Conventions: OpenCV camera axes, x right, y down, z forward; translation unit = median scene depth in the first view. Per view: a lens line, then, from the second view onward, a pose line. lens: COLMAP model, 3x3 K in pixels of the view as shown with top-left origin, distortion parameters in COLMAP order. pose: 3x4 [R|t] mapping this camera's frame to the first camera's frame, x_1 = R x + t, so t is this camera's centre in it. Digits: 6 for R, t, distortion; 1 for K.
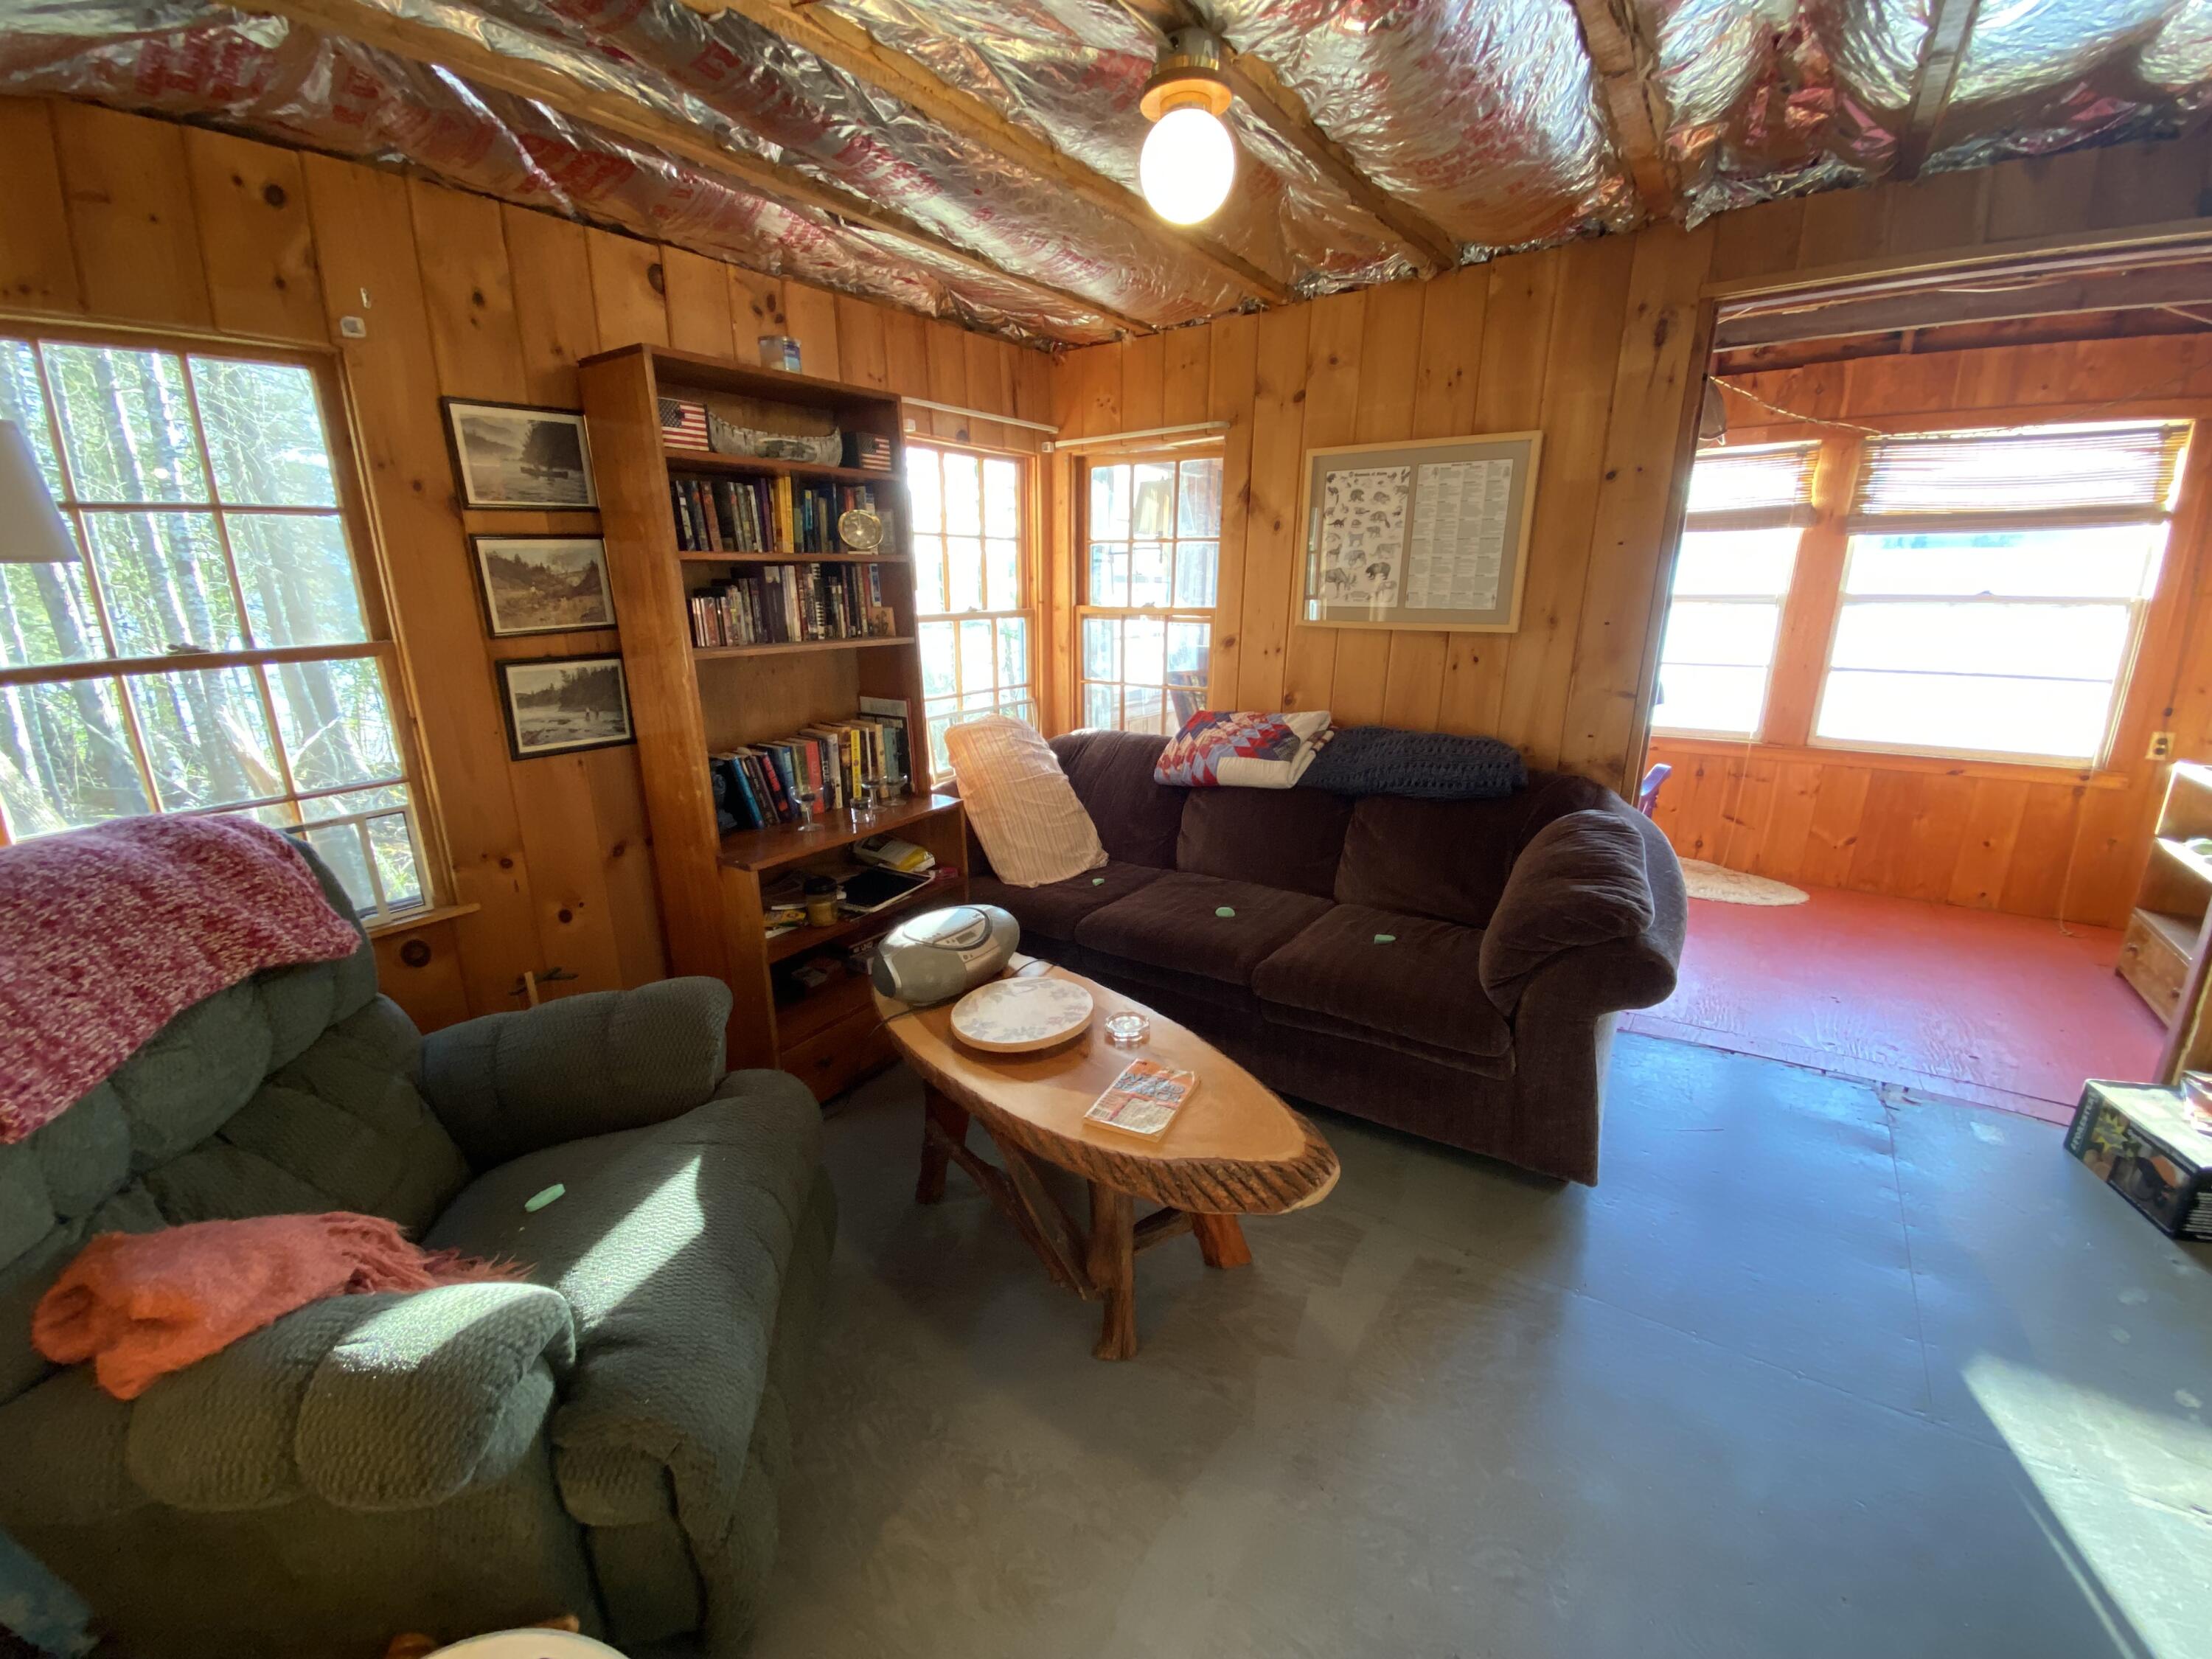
lens RADIAL K [[884.0, 0, 1106.0], [0, 884.0, 829.5], [0, 0, 1]] dist [0.001197, -0.018814]
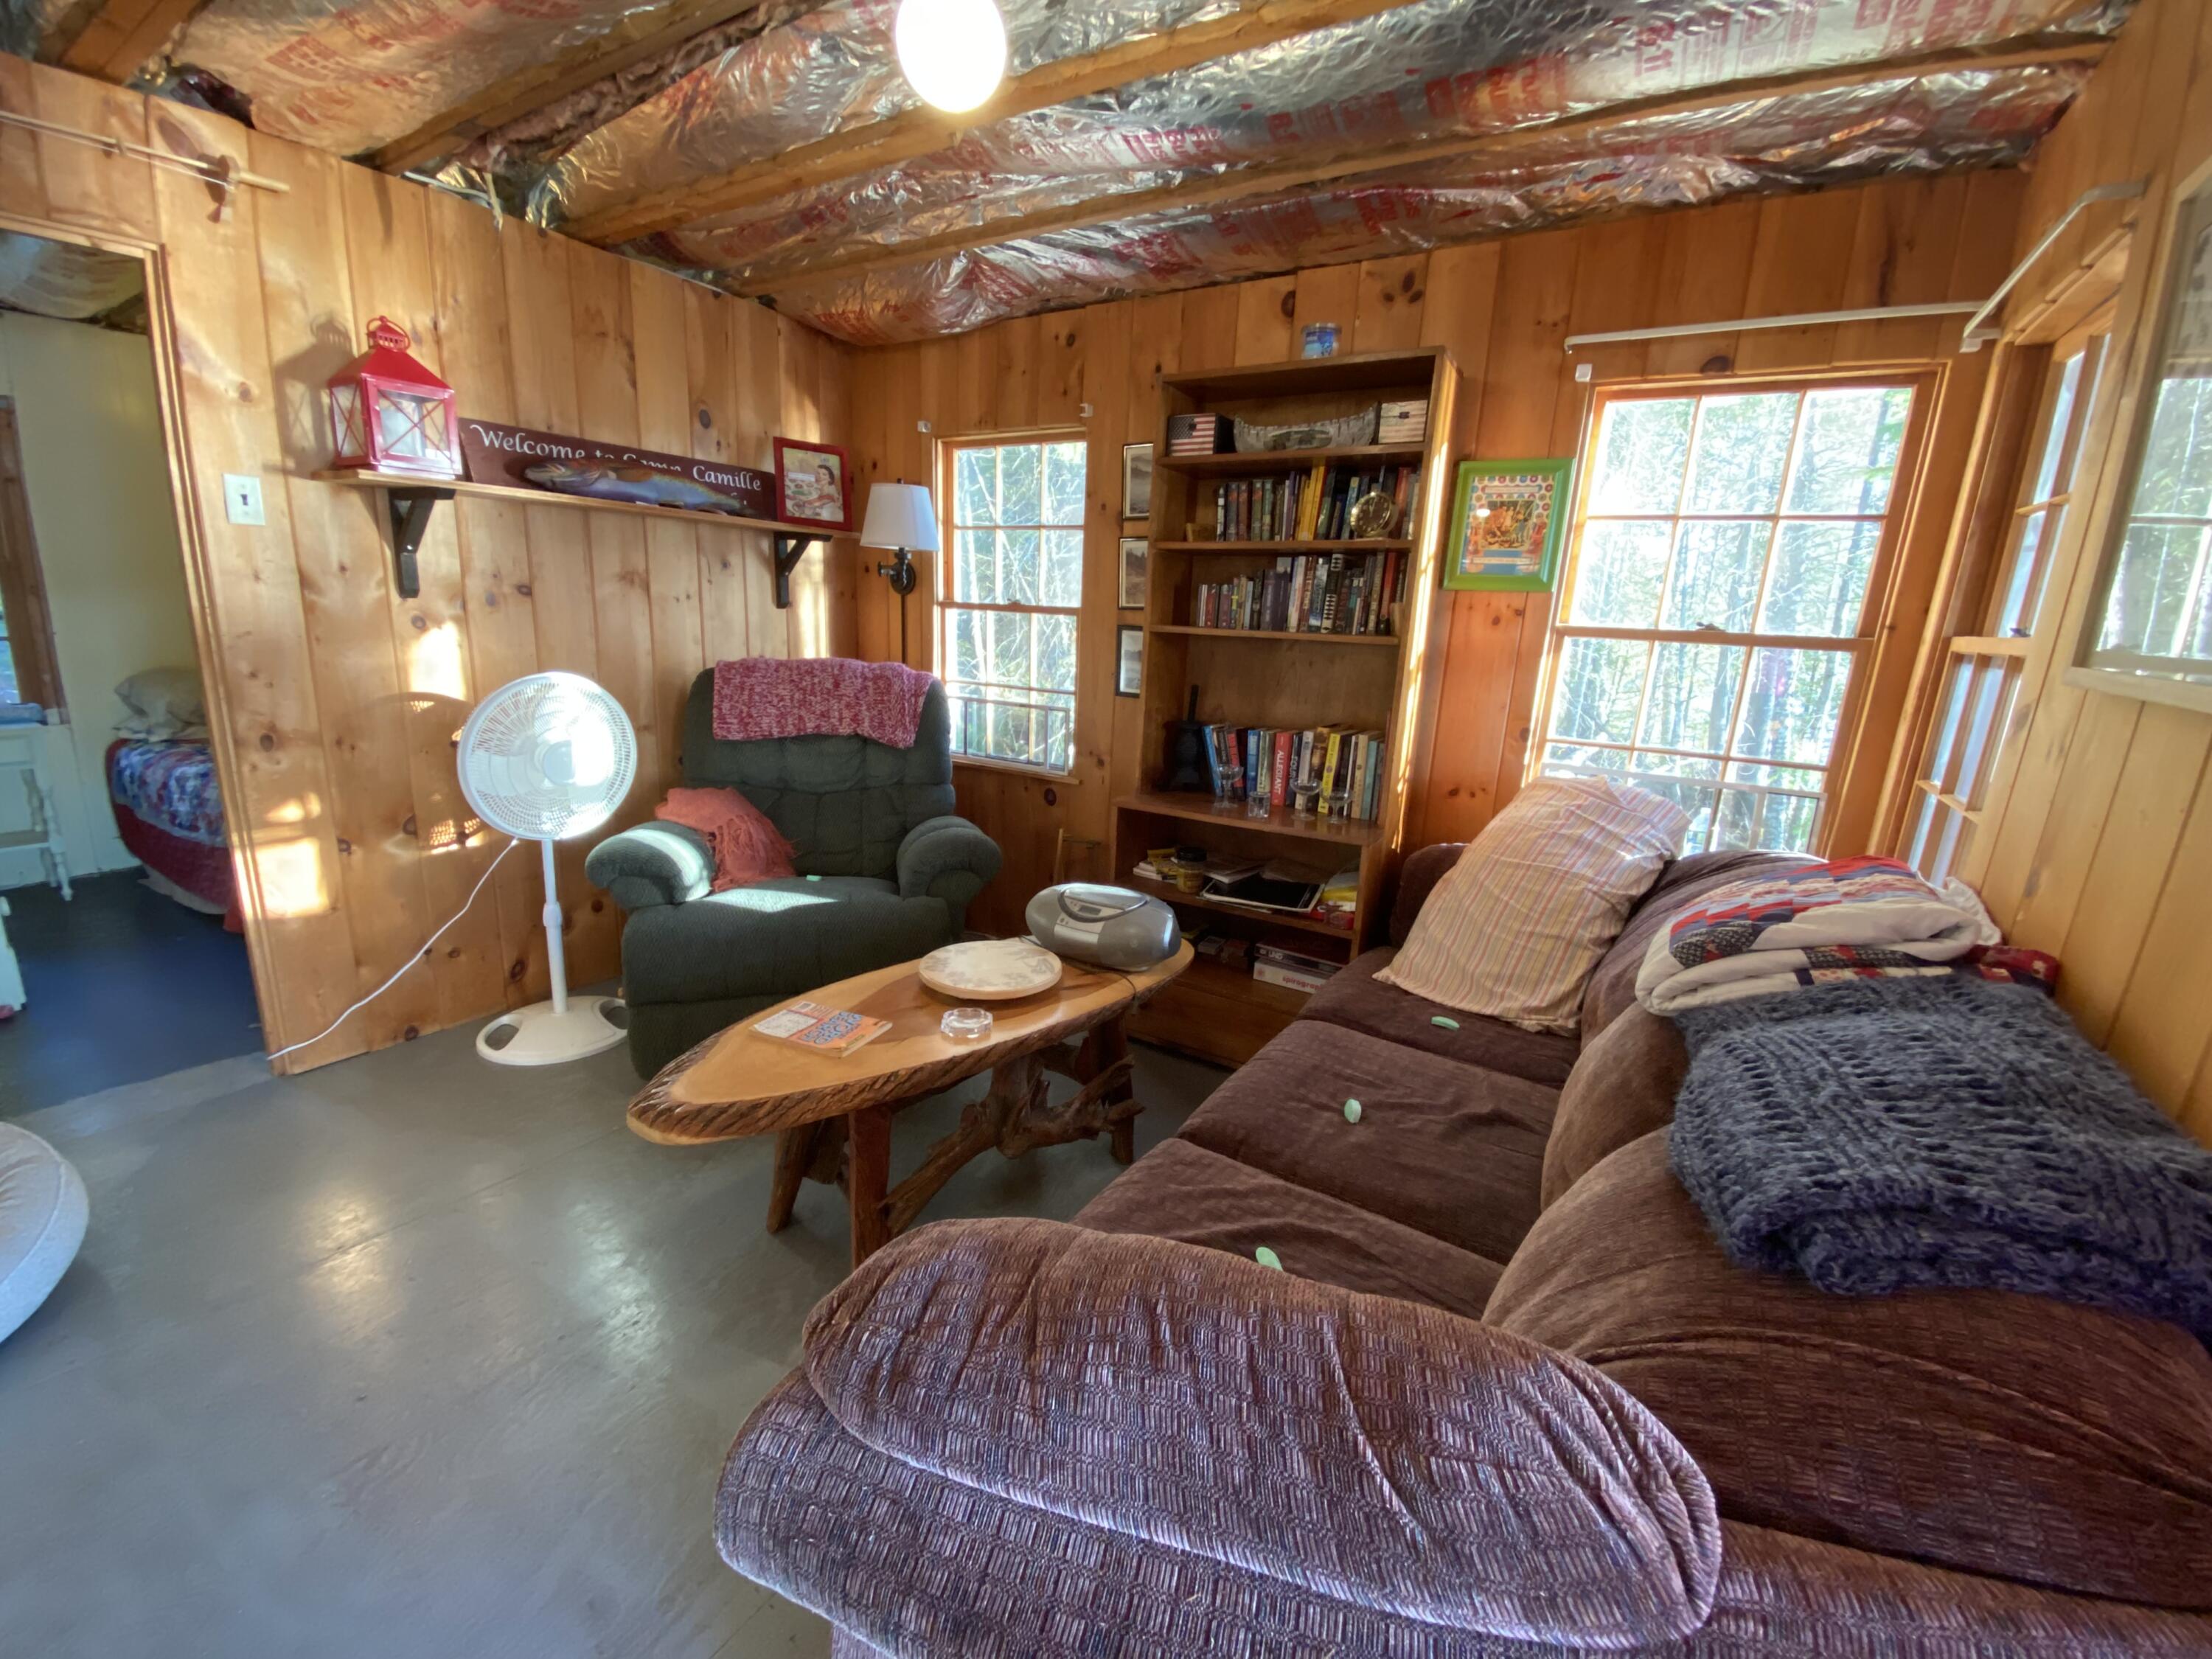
lens RADIAL K [[884.0, 0, 1106.0], [0, 884.0, 829.5], [0, 0, 1]] dist [0.001197, -0.018814]
pose [[0.055461, 0.244320, -0.968107, 0.706680], [-0.314602, 0.924487, 0.215288, -0.165460], [0.947602, 0.292629, 0.128136, 0.789393]]
